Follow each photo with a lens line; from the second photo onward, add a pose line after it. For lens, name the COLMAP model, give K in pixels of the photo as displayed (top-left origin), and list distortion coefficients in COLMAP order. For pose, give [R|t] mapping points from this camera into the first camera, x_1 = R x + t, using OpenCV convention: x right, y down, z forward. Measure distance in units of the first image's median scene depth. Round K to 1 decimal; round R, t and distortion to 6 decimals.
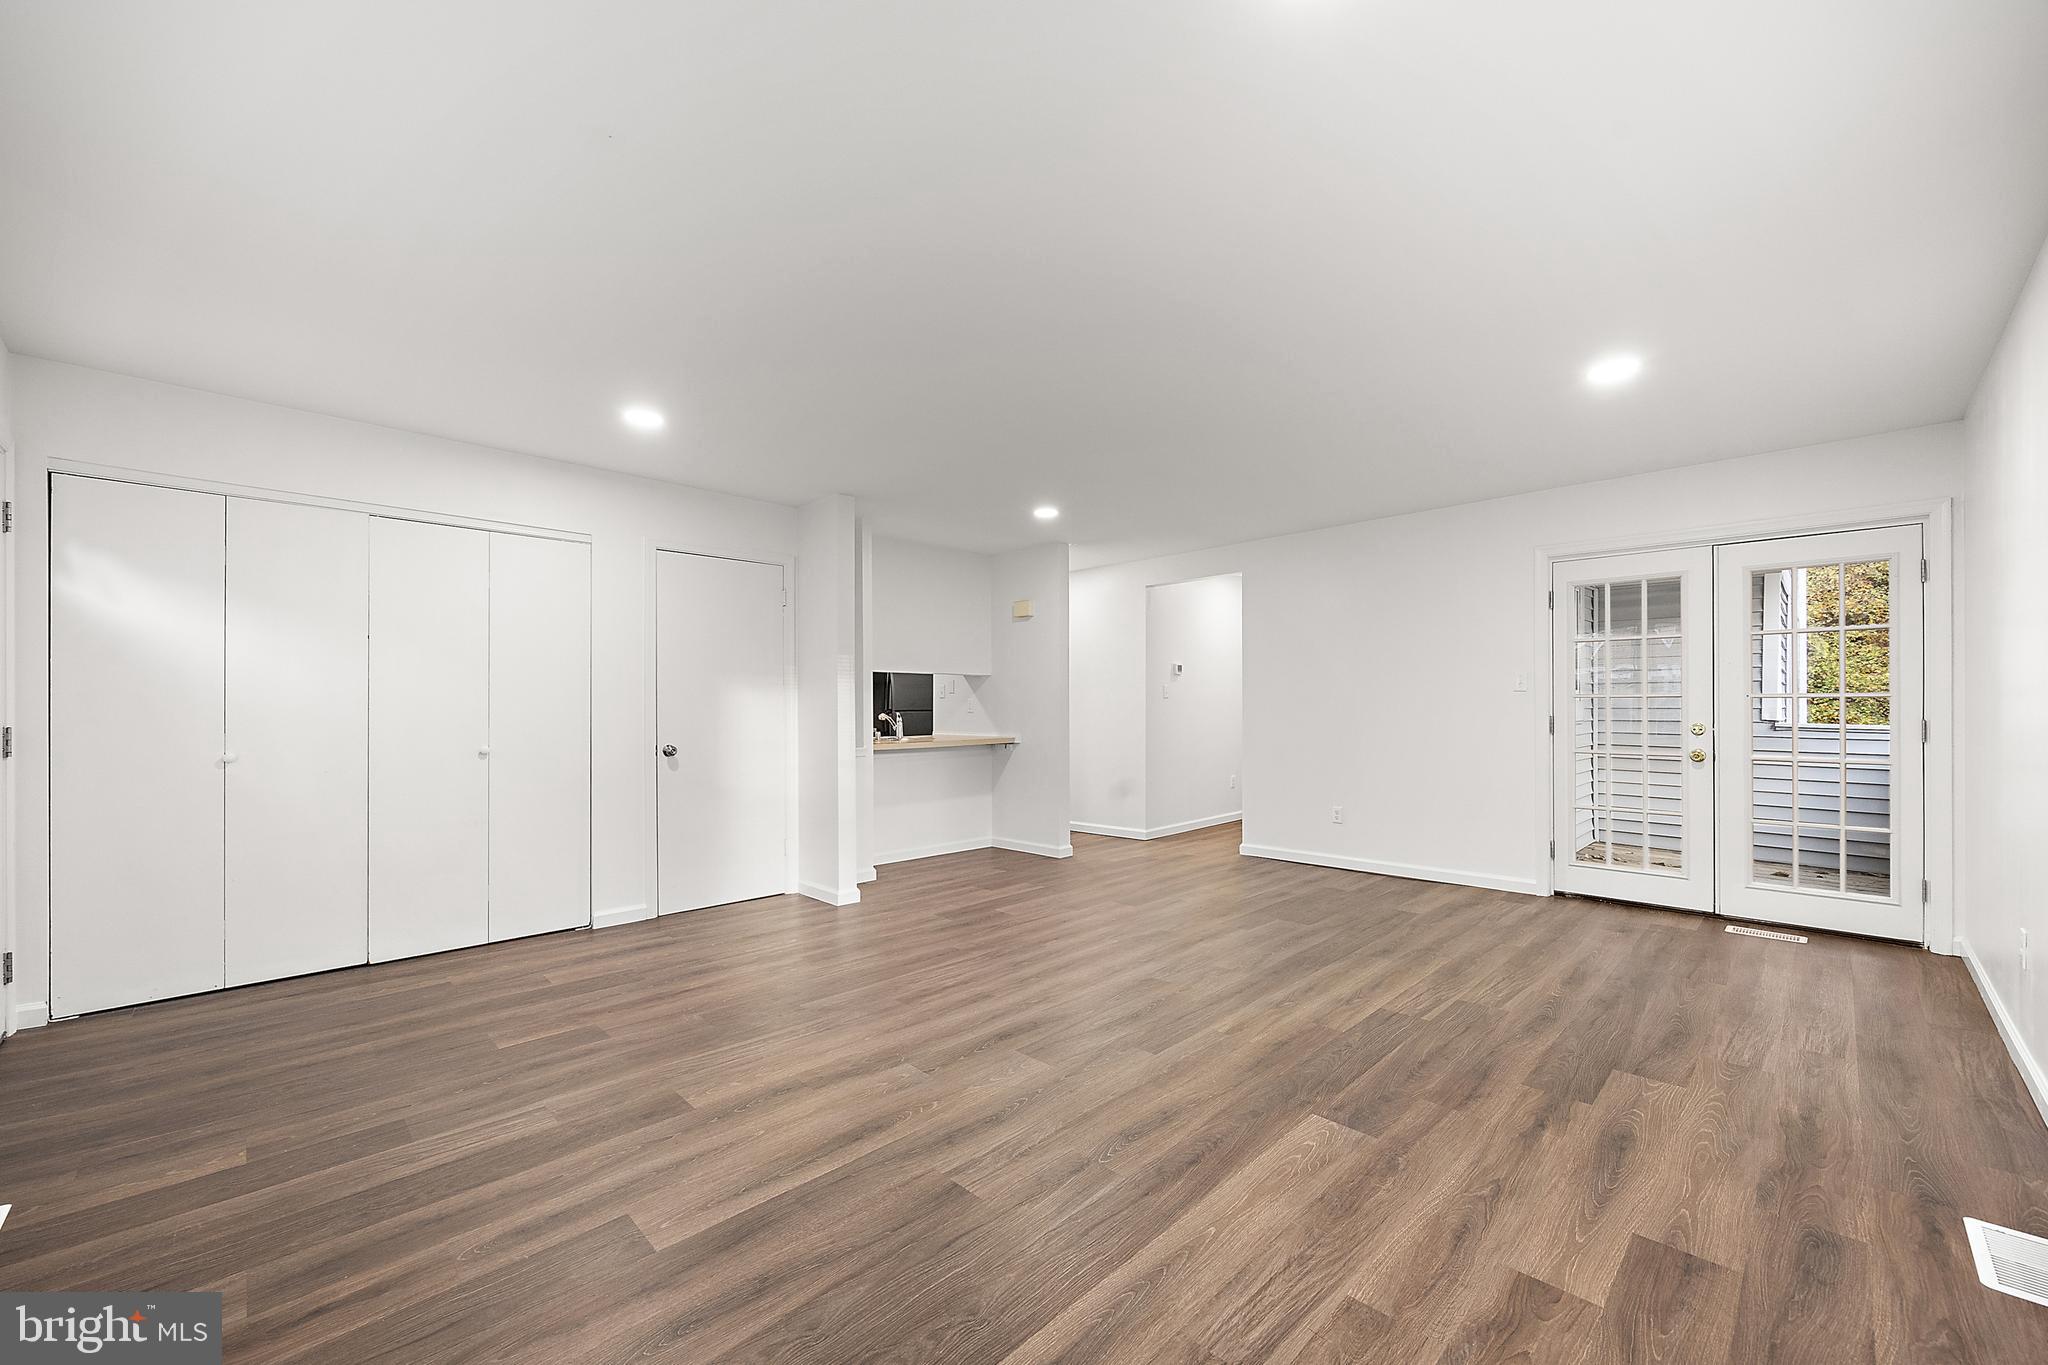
lens RADIAL K [[837.8, 0, 1019.7], [0, 837.8, 704.0], [0, 0, 1]] dist [-0.001190, -0.000121]
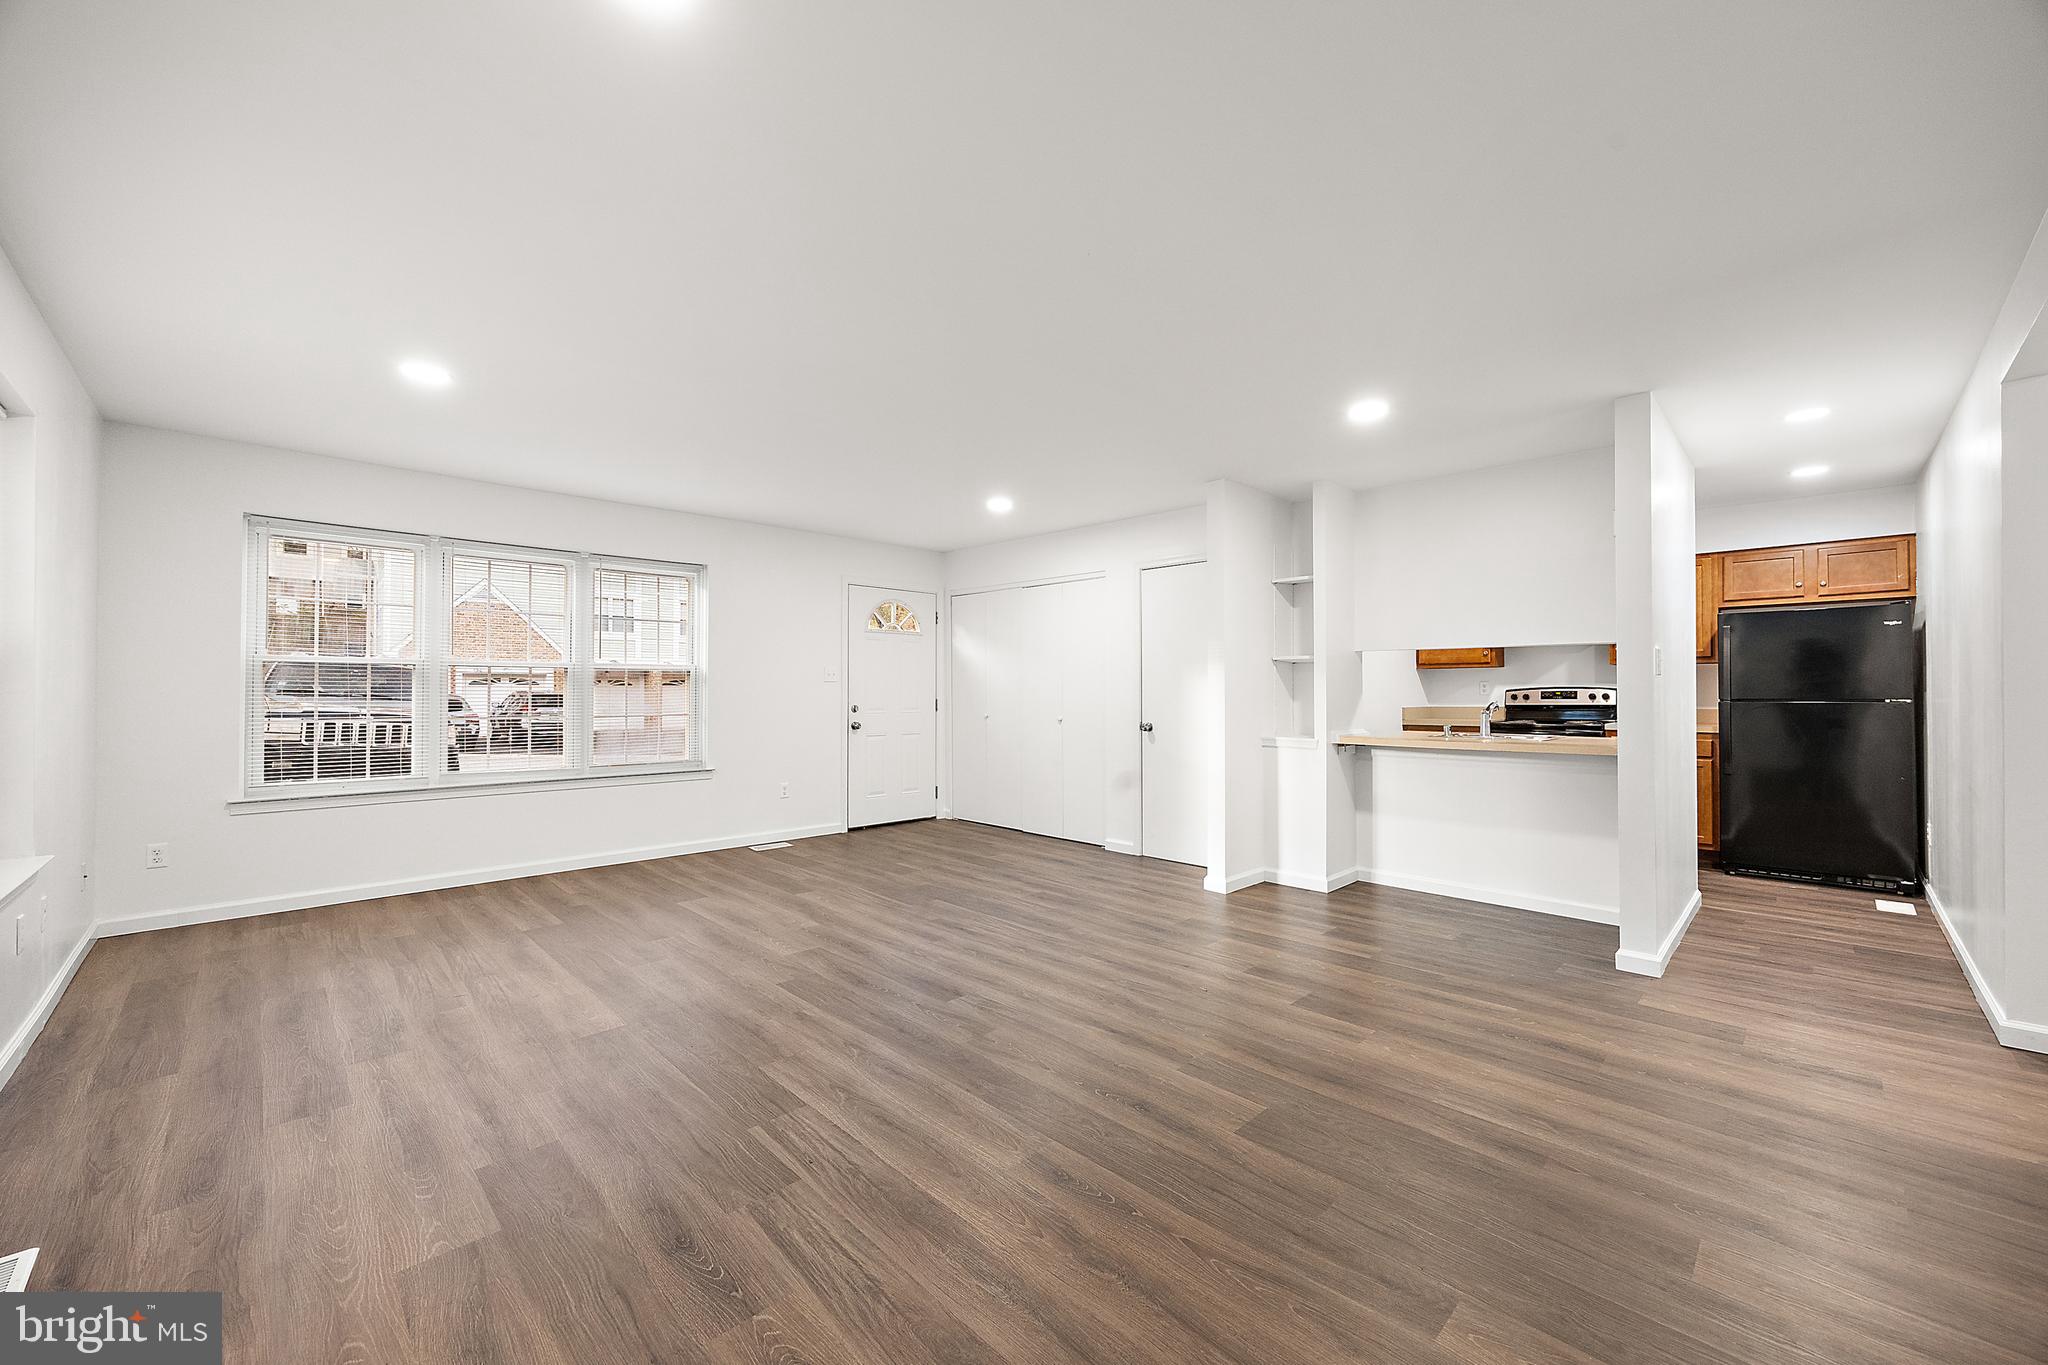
lens RADIAL K [[793.0, 0, 1024.0], [0, 793.0, 682.5], [0, 0, 1]] dist [-0.001094, 0.000002]
pose [[-0.027994, -0.008186, -0.999575, 1.076964], [0.003631, 0.999959, -0.008291, -0.004639], [0.999602, -0.003862, -0.027963, 1.154622]]
